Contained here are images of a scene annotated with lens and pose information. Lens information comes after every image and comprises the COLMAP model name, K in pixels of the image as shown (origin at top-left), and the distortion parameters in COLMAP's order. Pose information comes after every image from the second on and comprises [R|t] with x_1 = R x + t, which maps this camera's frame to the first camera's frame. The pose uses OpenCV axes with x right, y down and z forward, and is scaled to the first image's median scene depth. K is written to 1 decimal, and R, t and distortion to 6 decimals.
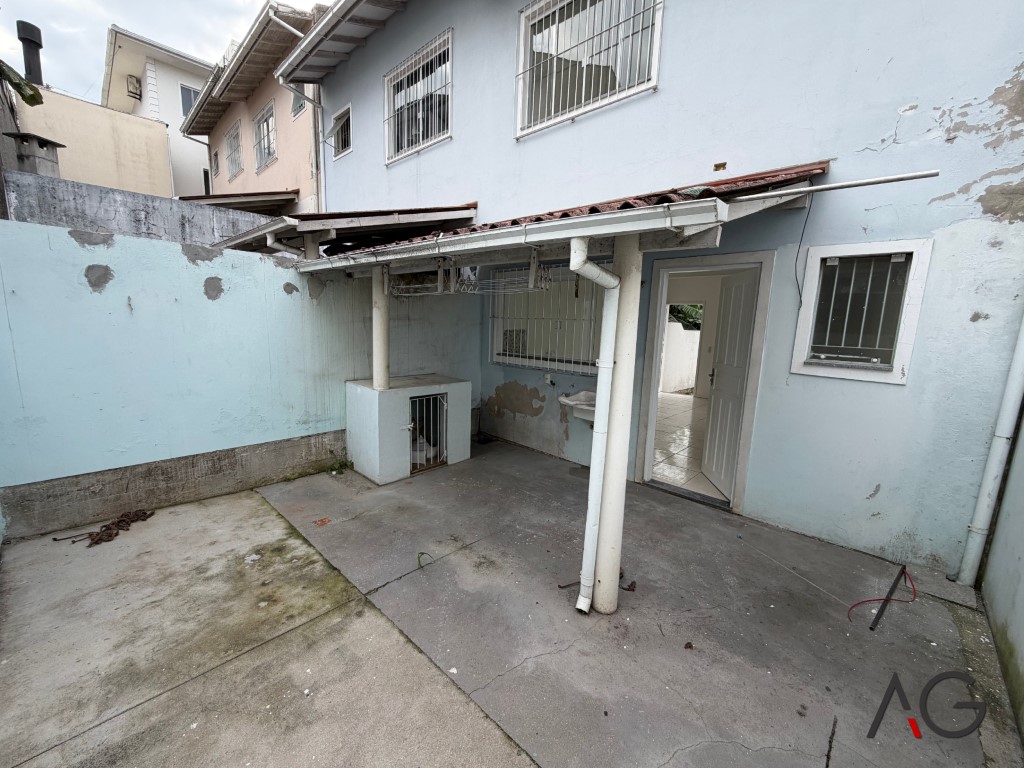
lens RADIAL K [[407.2, 0, 509.4], [0, 407.2, 380.8], [0, 0, 1]] dist [0.002029, -0.000116]
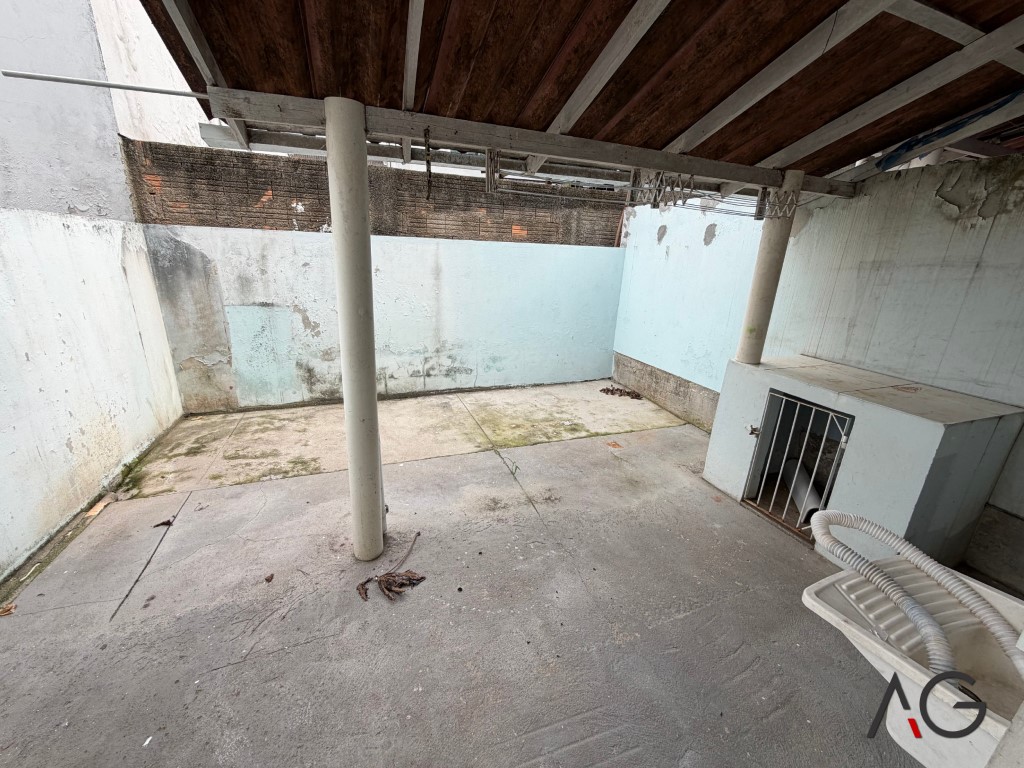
lens RADIAL K [[407.2, 0, 510.2], [0, 407.2, 384.5], [0, 0, 1]] dist [0.002029, -0.000116]
pose [[-0.444280, 0.224618, -0.867273, 0.691866], [-0.185269, 0.924098, 0.334243, -0.146028], [0.876522, 0.309177, -0.368943, 1.288132]]
